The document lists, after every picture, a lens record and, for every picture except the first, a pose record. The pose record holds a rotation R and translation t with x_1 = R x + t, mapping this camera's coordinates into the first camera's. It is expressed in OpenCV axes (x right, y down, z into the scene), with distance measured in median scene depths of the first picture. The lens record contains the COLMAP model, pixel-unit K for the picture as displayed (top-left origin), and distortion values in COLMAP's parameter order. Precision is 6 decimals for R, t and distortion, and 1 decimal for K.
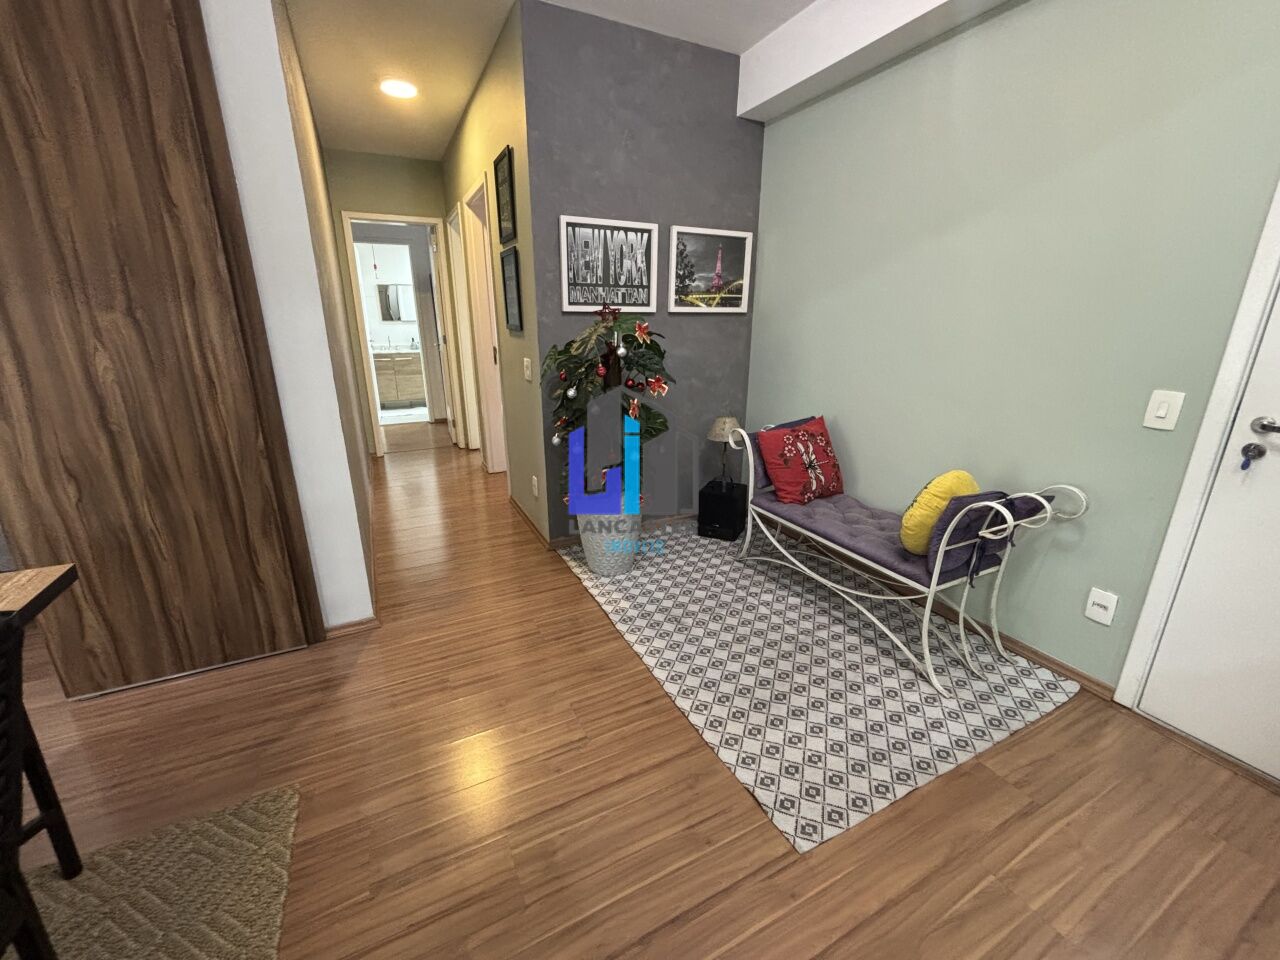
lens RADIAL K [[512.4, 0, 637.9], [0, 512.4, 481.1], [0, 0, 1]] dist [-0.000367, 0.000505]
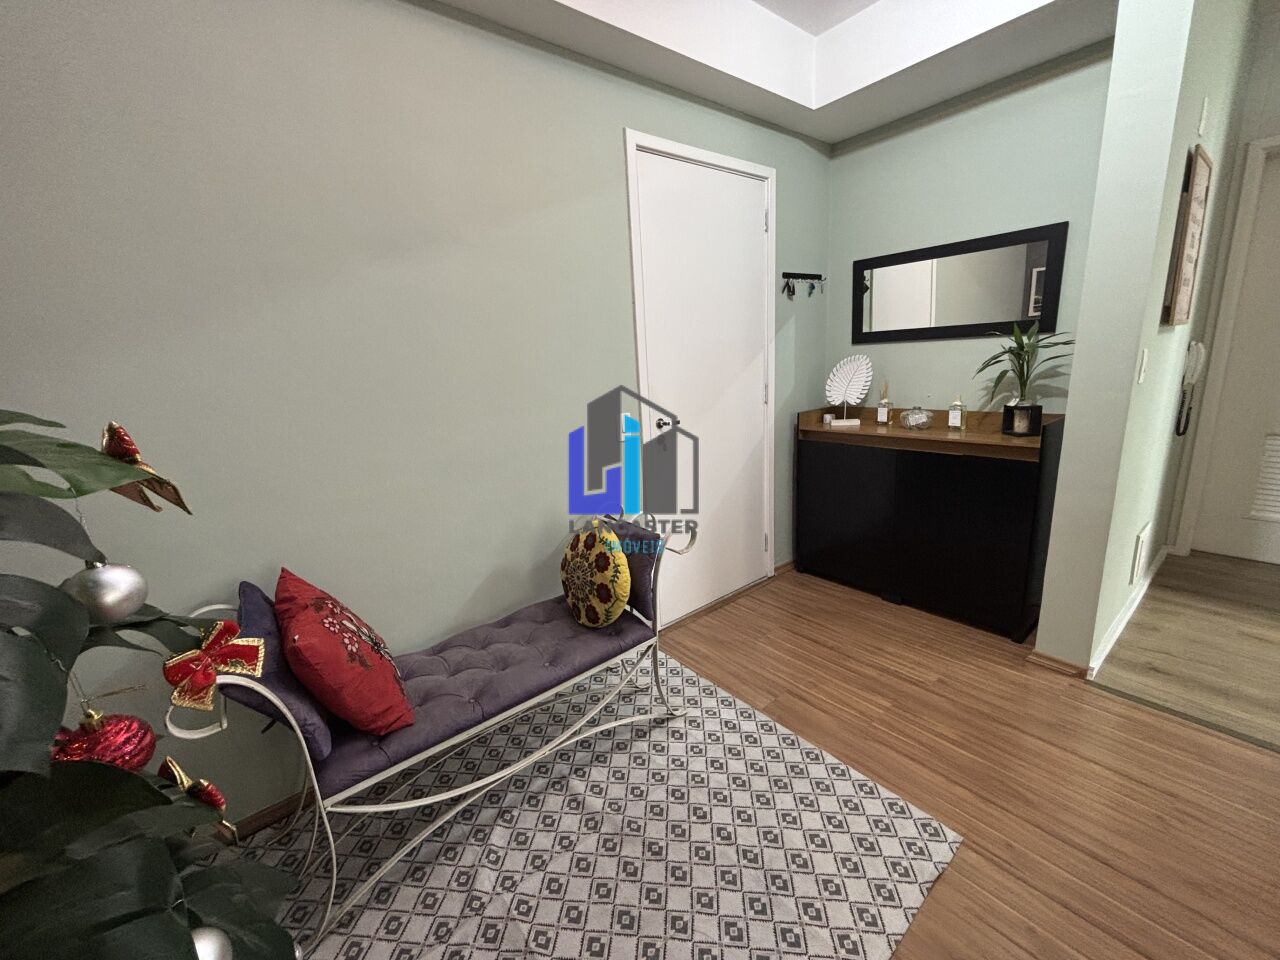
lens RADIAL K [[518.6, 0, 641.9], [0, 518.6, 477.0], [0, 0, 1]] dist [-0.000210, 0.000441]
pose [[-0.211997, -0.211975, 0.954004, -0.227572], [0.344816, 0.897184, 0.275975, -0.263642], [-0.914417, 0.387462, -0.117108, 0.788303]]
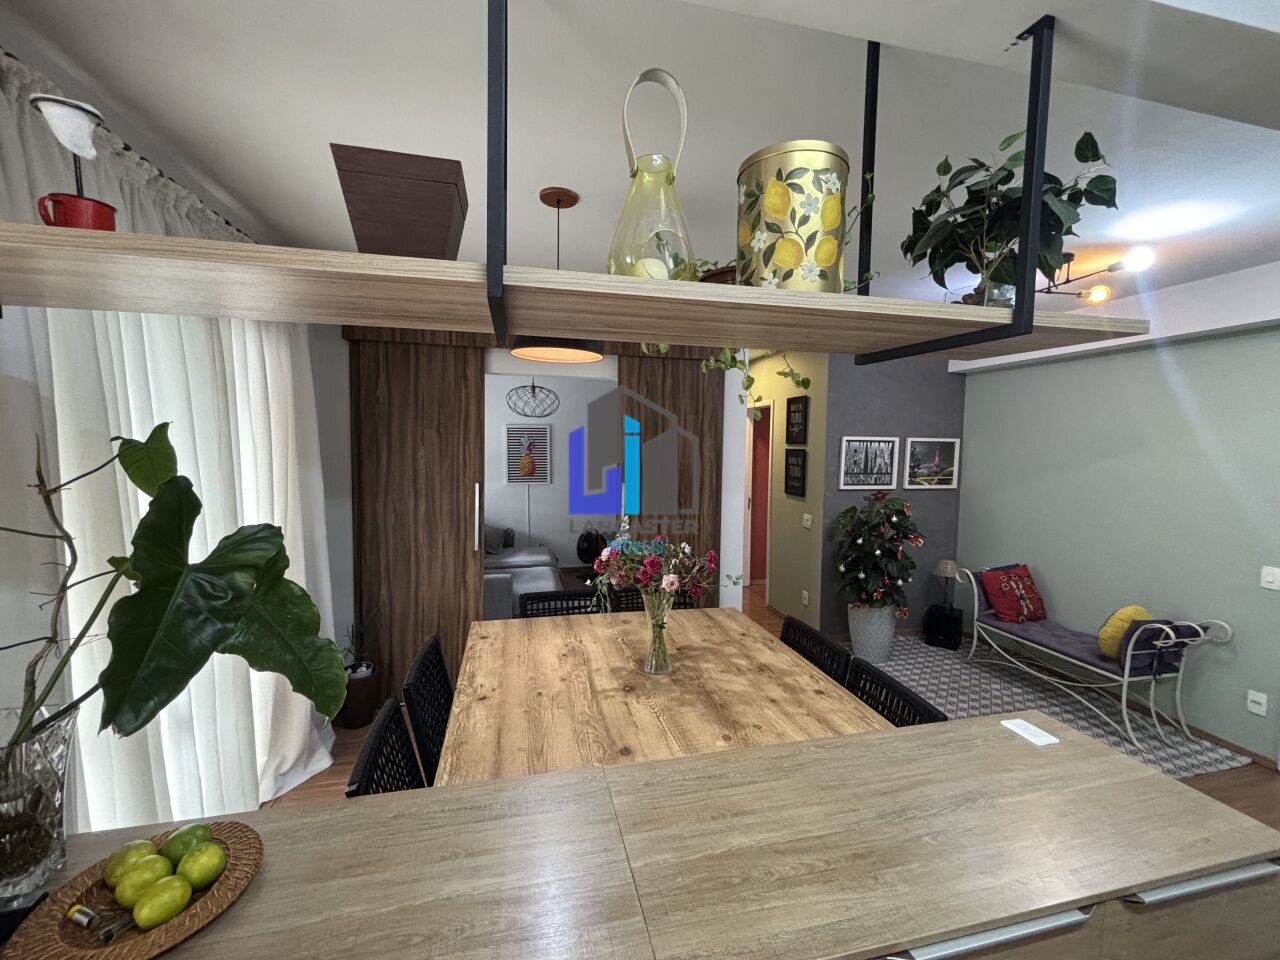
lens RADIAL K [[518.6, 0, 641.9], [0, 518.6, 477.0], [0, 0, 1]] dist [-0.000210, 0.000441]
pose [[0.972594, 0.027645, -0.230859, -0.429191], [-0.082727, 0.969076, -0.232482, 0.078215], [0.217293, 0.245209, 0.944805, -0.807263]]
